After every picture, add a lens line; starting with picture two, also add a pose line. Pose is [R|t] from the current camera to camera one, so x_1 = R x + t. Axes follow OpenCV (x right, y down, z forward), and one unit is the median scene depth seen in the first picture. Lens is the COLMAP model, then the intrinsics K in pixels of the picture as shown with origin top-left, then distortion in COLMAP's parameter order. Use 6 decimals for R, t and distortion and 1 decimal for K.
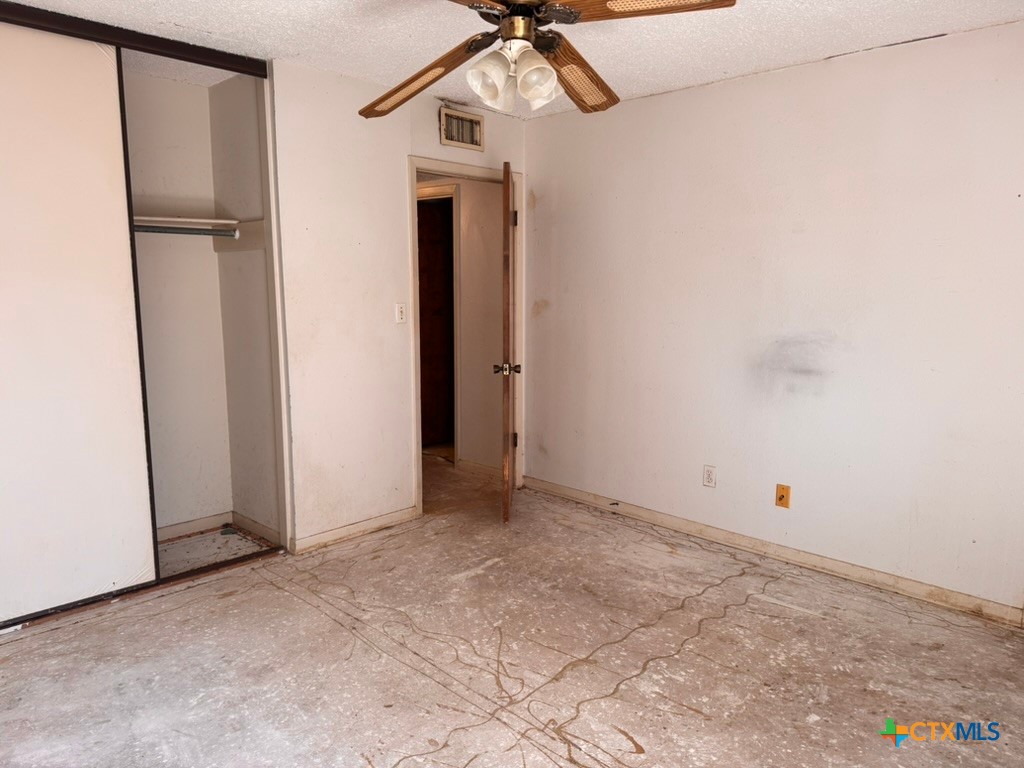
lens RADIAL K [[720.1, 0, 512.1], [0, 720.1, 381.1], [0, 0, 1]] dist [0.068581, -0.071870]
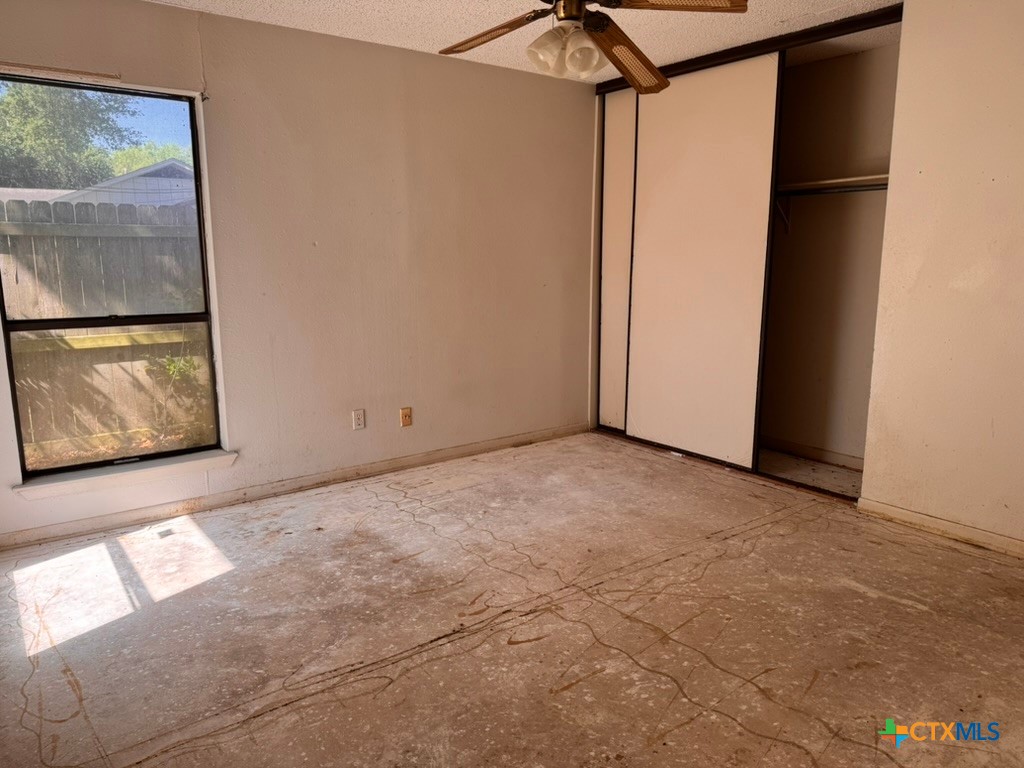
lens RADIAL K [[720.1, 0, 515.6], [0, 720.1, 385.4], [0, 0, 1]] dist [0.068581, -0.071870]
pose [[-0.151426, 0.175570, -0.972751, 0.990795], [-0.135524, 0.971119, 0.196372, -0.082870], [0.979134, 0.161567, -0.123259, 0.894899]]
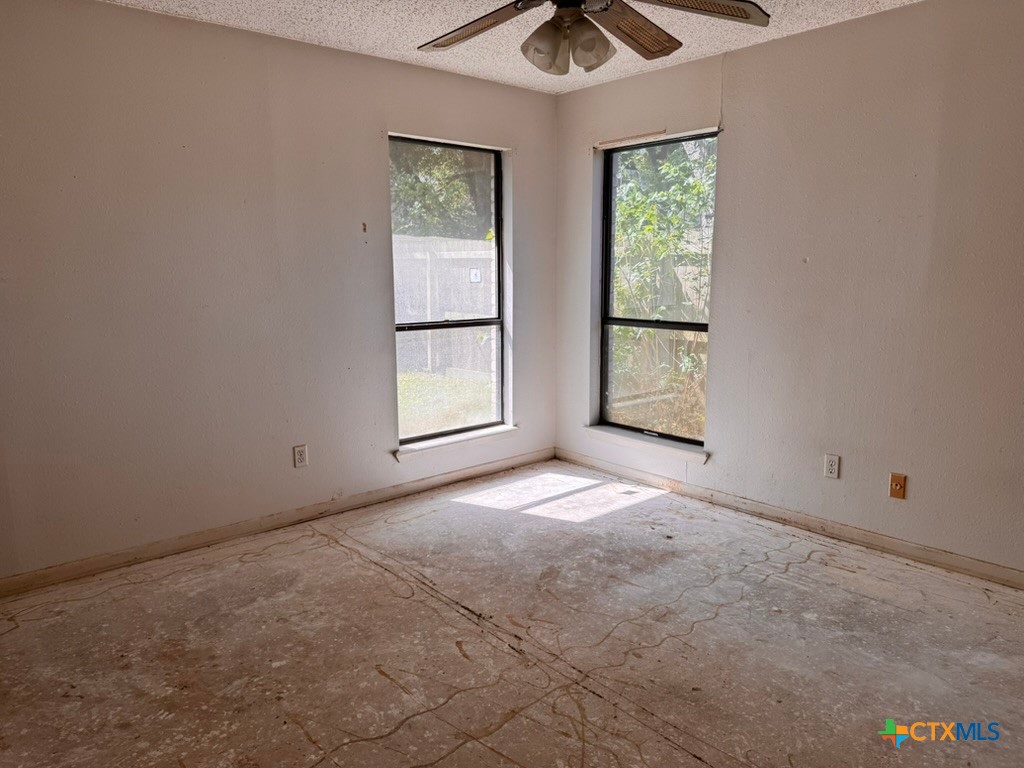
lens RADIAL K [[720.1, 0, 514.8], [0, 720.1, 380.1], [0, 0, 1]] dist [0.068581, -0.071870]
pose [[-0.996360, -0.012358, 0.084349, -0.007116], [0.012896, 0.956200, 0.292429, -0.204411], [-0.084269, 0.292452, -0.952560, 1.652119]]
